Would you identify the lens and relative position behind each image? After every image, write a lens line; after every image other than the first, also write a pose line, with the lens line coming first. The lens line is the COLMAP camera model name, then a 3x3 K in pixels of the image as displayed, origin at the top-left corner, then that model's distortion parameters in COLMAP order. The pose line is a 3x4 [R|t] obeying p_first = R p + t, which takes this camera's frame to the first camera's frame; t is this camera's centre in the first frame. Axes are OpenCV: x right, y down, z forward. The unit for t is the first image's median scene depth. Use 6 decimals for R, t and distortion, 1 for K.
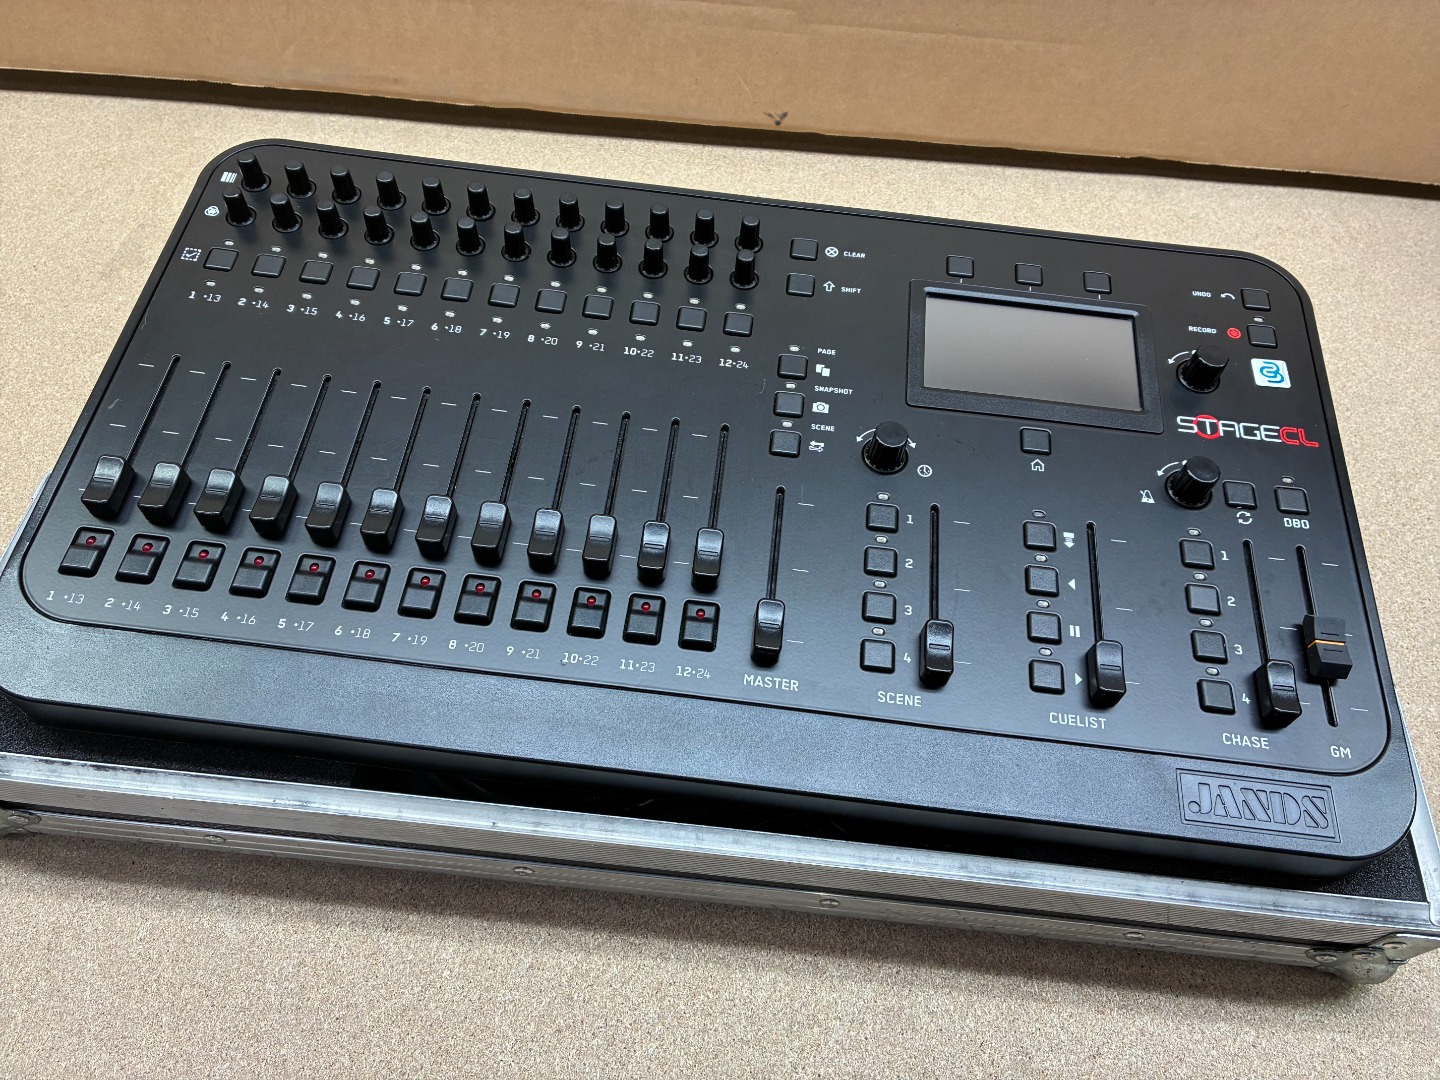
lens RADIAL K [[1109.7, 0, 720.0], [0, 1109.7, 540.0], [0, 0, 1]] dist [0.062499, -0.083828]
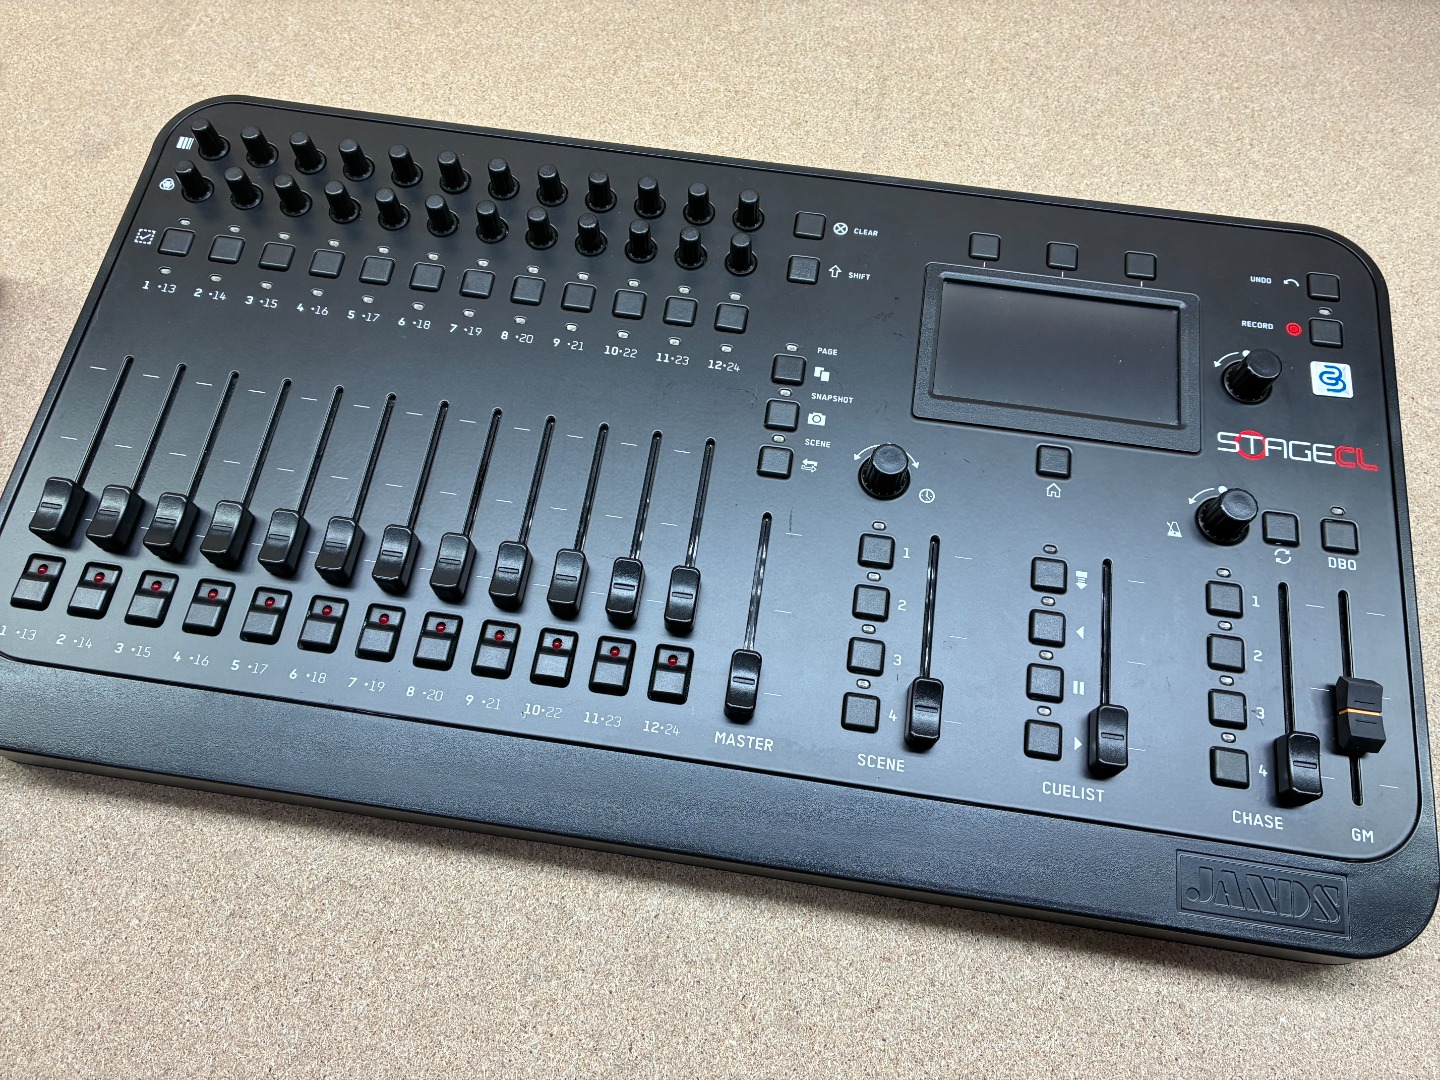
lens RADIAL K [[1109.7, 0, 720.0], [0, 1109.7, 540.0], [0, 0, 1]] dist [0.062499, -0.083828]
pose [[0.997912, 0.018862, -0.061775, 0.069254], [-0.010130, 0.990279, 0.138729, -0.145954], [0.063791, -0.137813, 0.988402, 0.079782]]
